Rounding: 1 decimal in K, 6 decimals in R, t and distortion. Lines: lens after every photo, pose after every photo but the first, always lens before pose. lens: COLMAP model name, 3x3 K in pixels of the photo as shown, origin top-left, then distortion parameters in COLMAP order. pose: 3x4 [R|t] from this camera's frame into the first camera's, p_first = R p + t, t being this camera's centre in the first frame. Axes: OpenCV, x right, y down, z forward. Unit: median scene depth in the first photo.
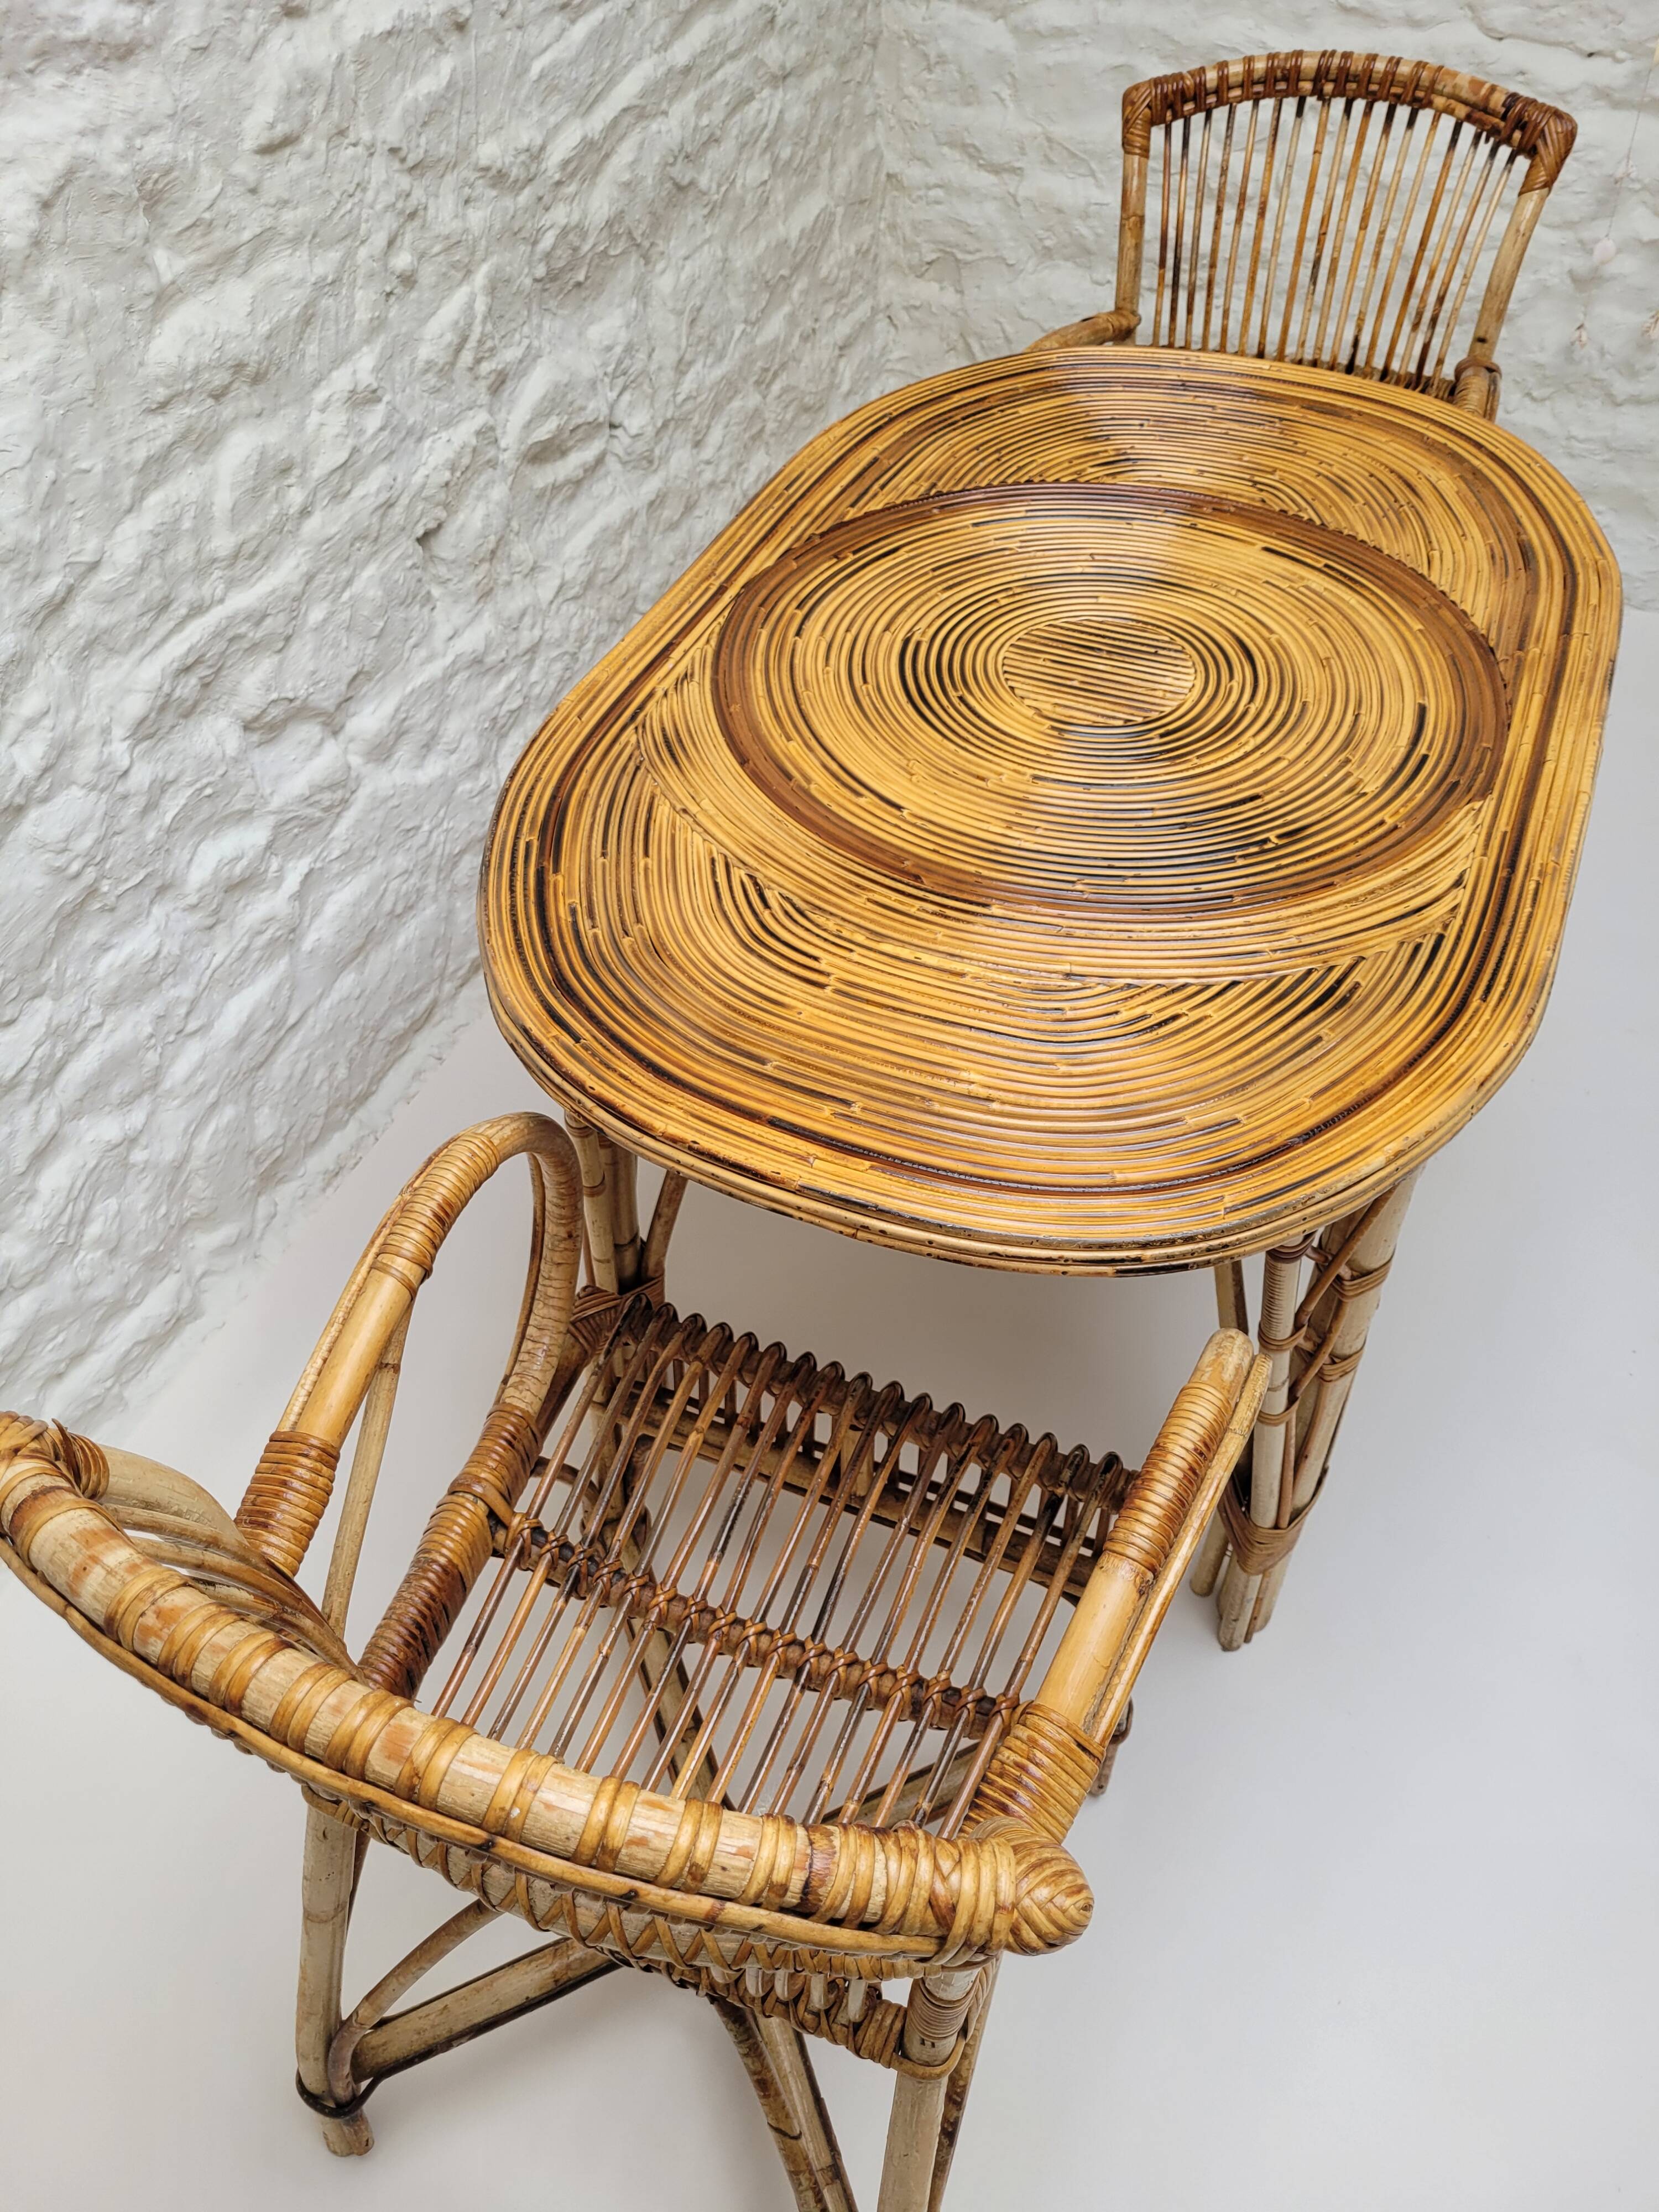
lens RADIAL K [[1667.2, 0, 809.0], [0, 1667.2, 1110.8], [0, 0, 1]] dist [0.059044, -0.062125]
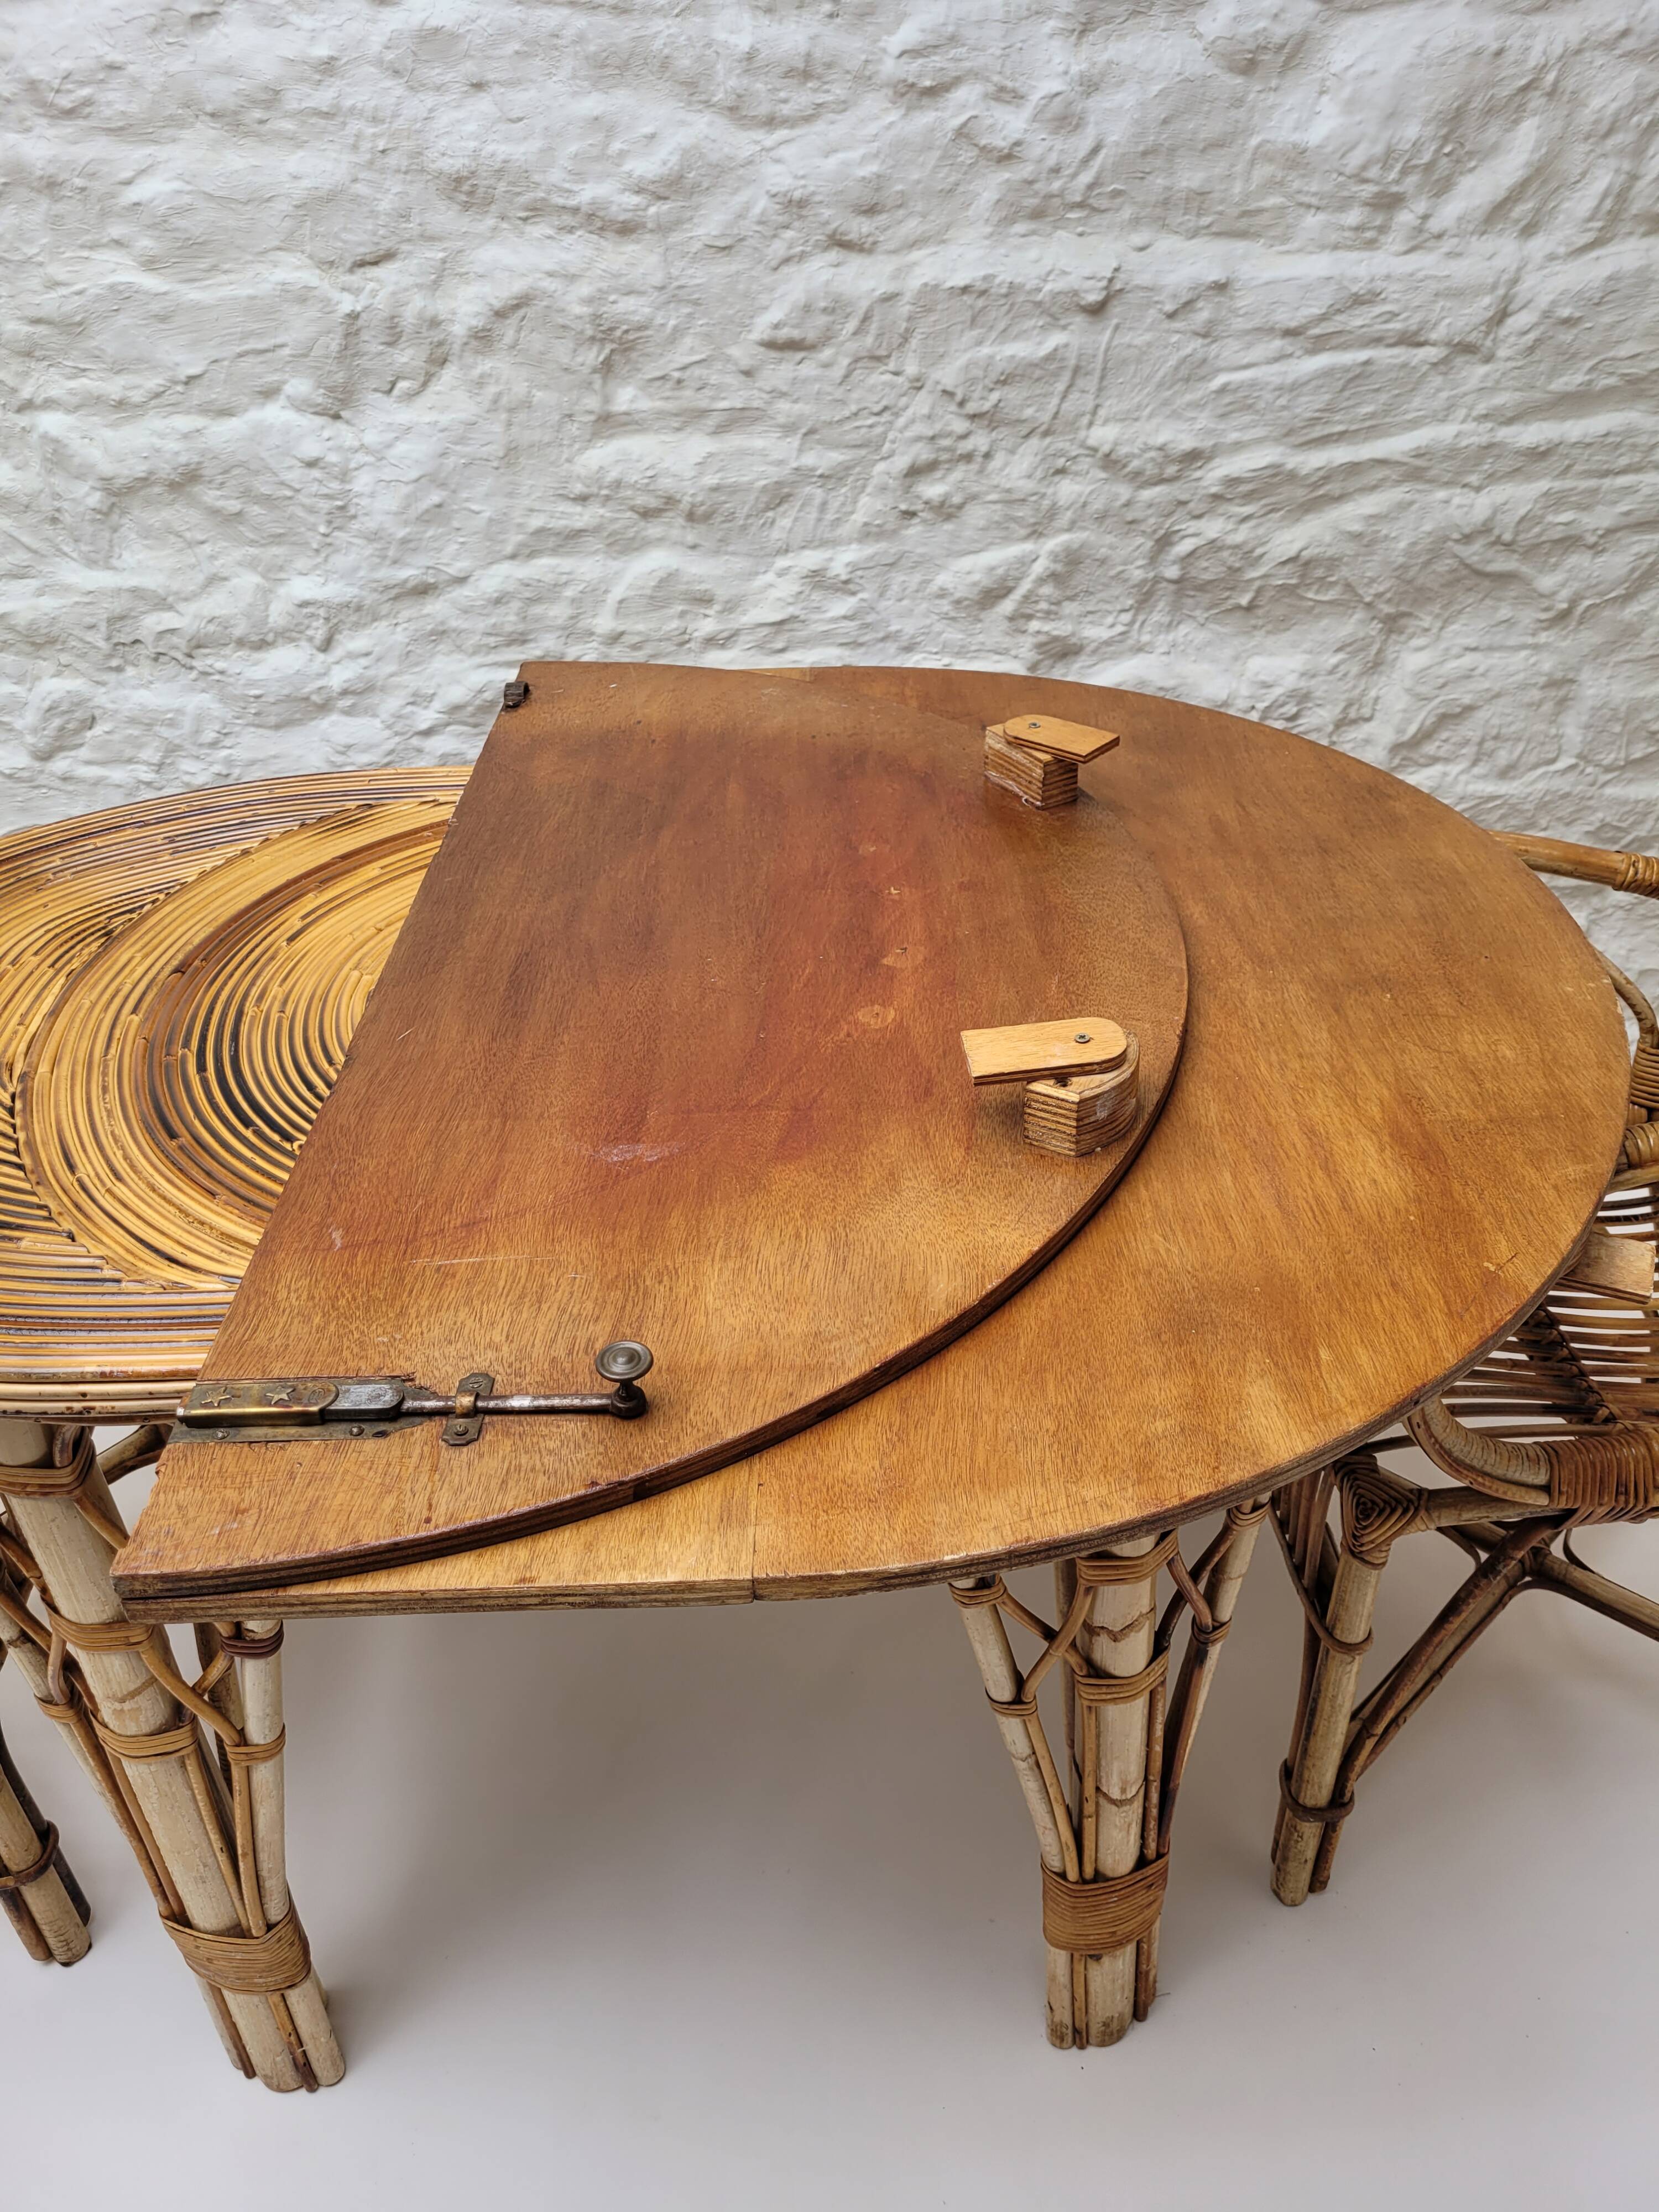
lens RADIAL K [[1667.2, 0, 850.6], [0, 1667.2, 1108.9], [0, 0, 1]] dist [0.059044, -0.062125]
pose [[0.426759, 0.517316, -0.741796, 0.742033], [-0.638178, 0.753441, 0.158290, -0.358988], [0.640785, 0.405846, 0.651678, 0.457223]]
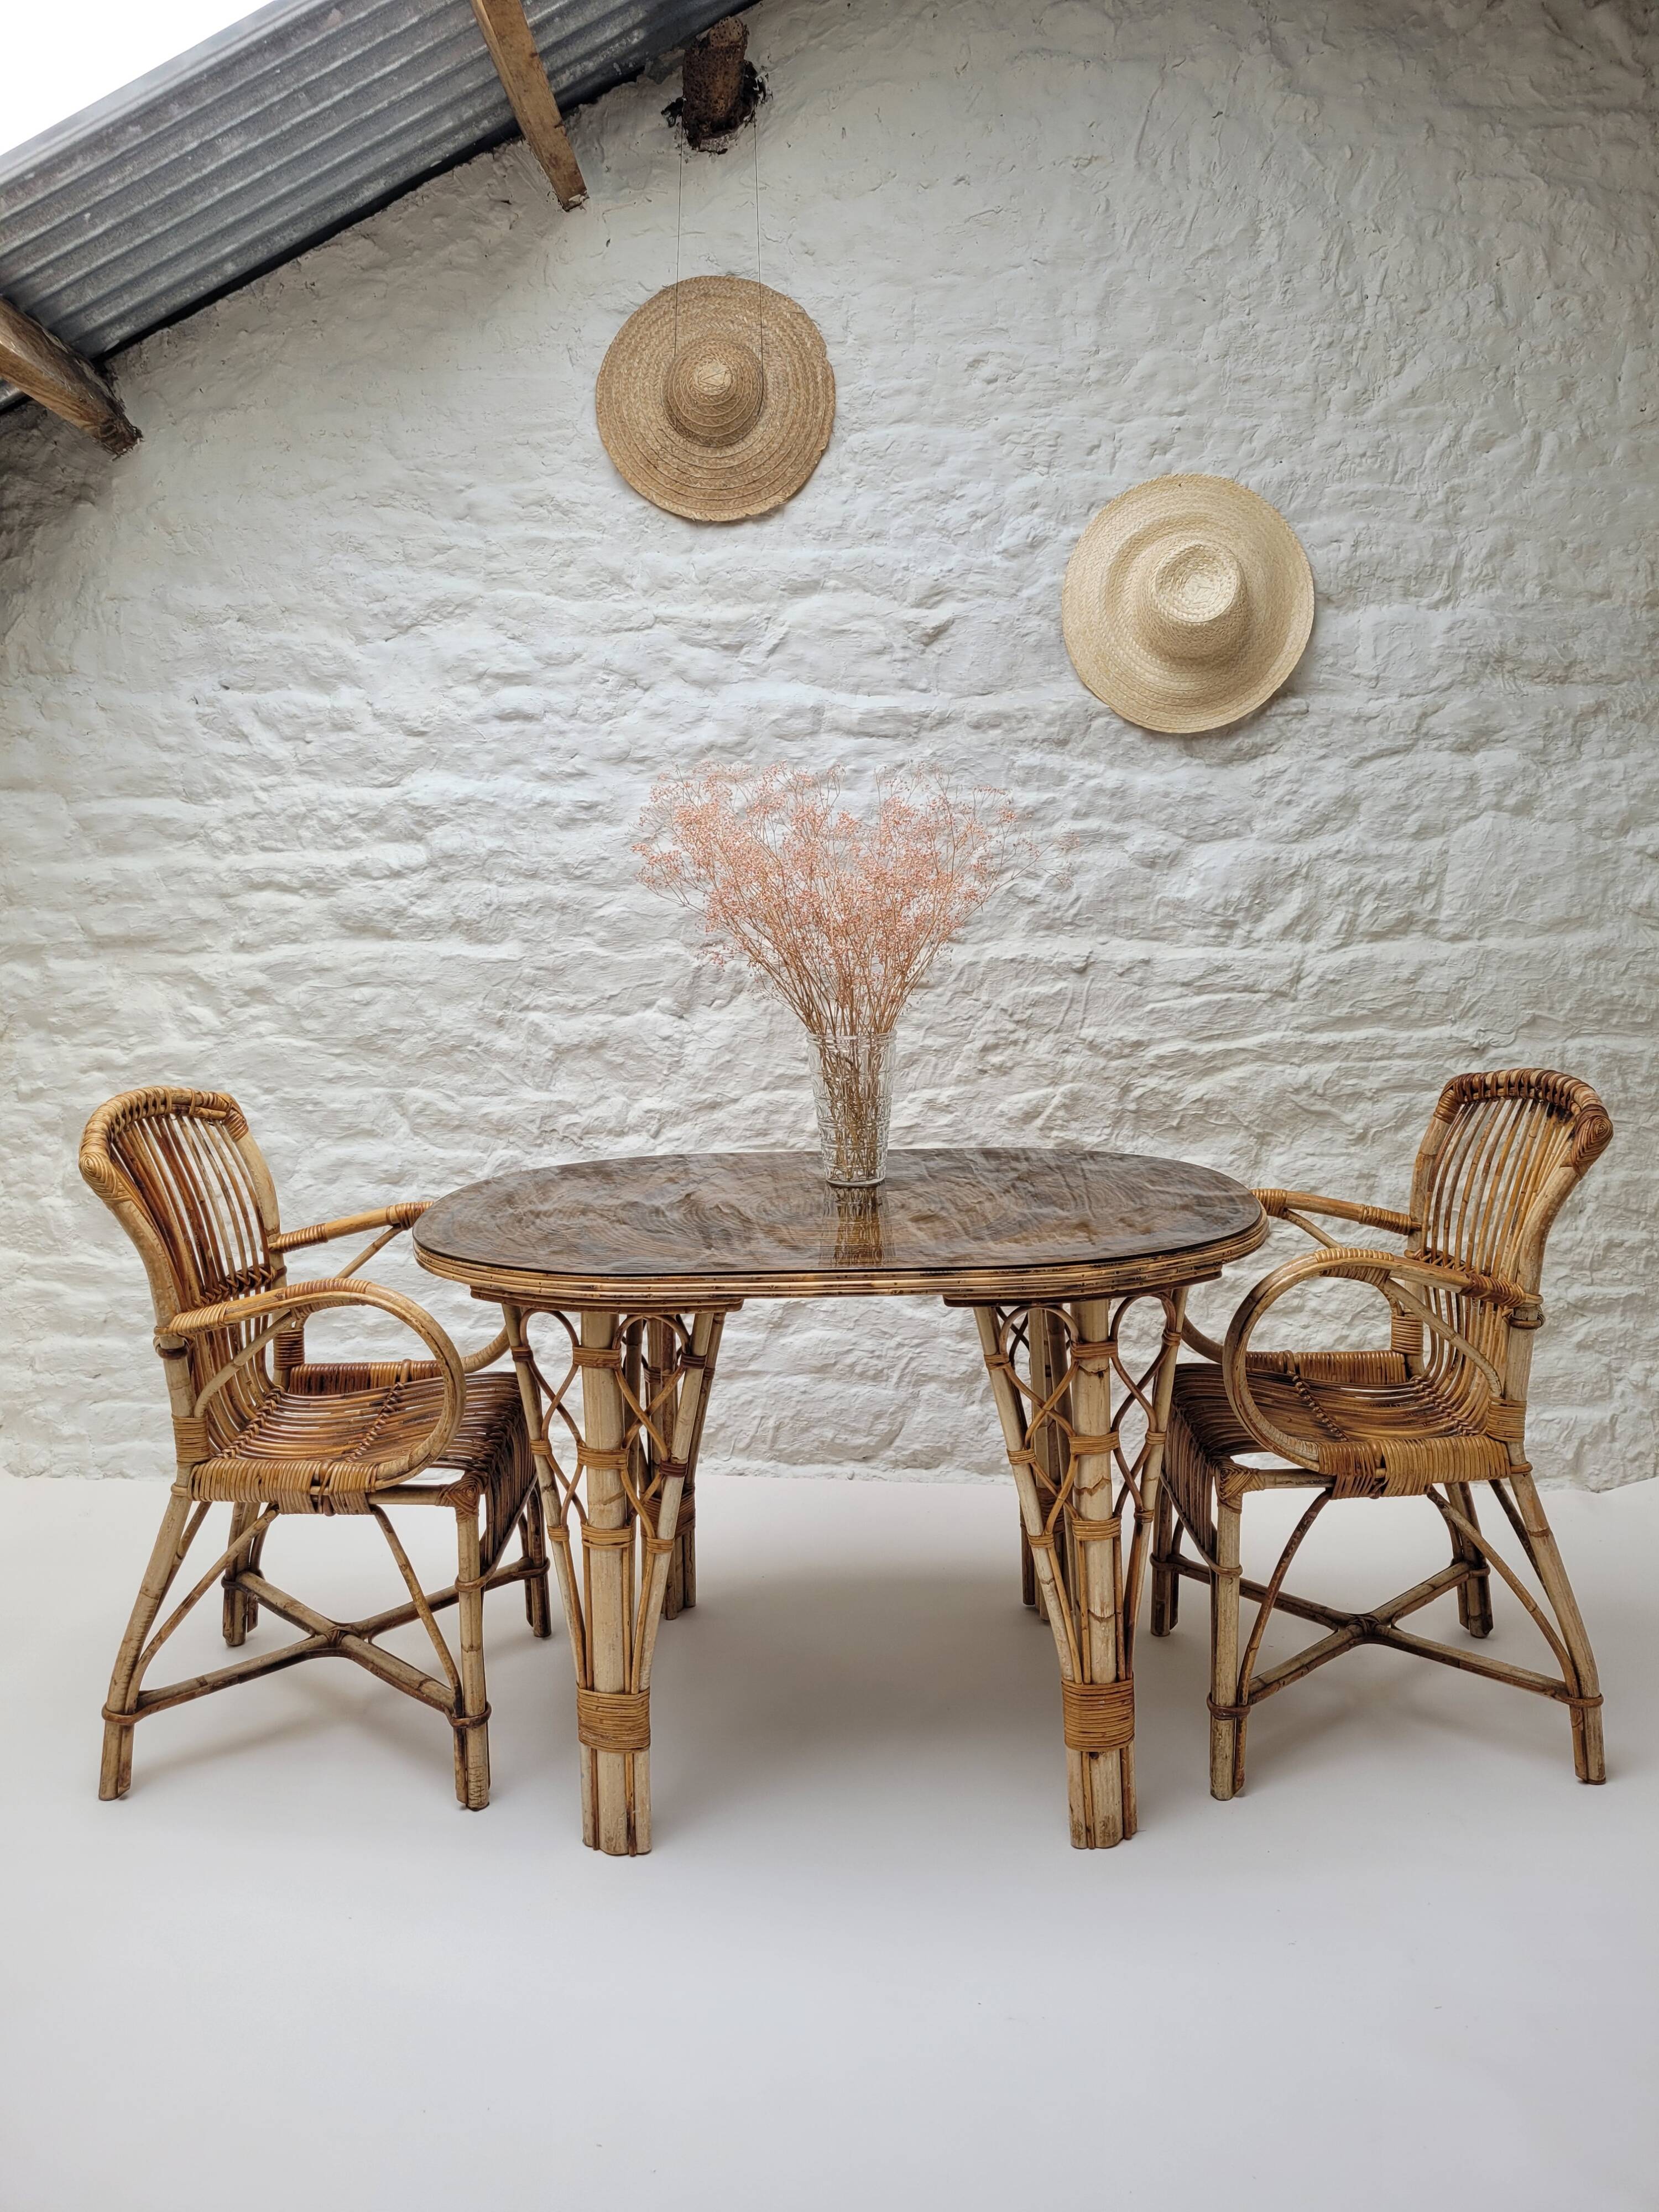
lens RADIAL K [[1667.2, 0, 817.7], [0, 1667.2, 1088.3], [0, 0, 1]] dist [0.059044, -0.062125]
pose [[0.370436, 0.146332, -0.917259, 1.493995], [-0.661616, 0.734689, -0.149987, -0.059970], [0.651952, 0.662434, 0.368971, 0.191917]]
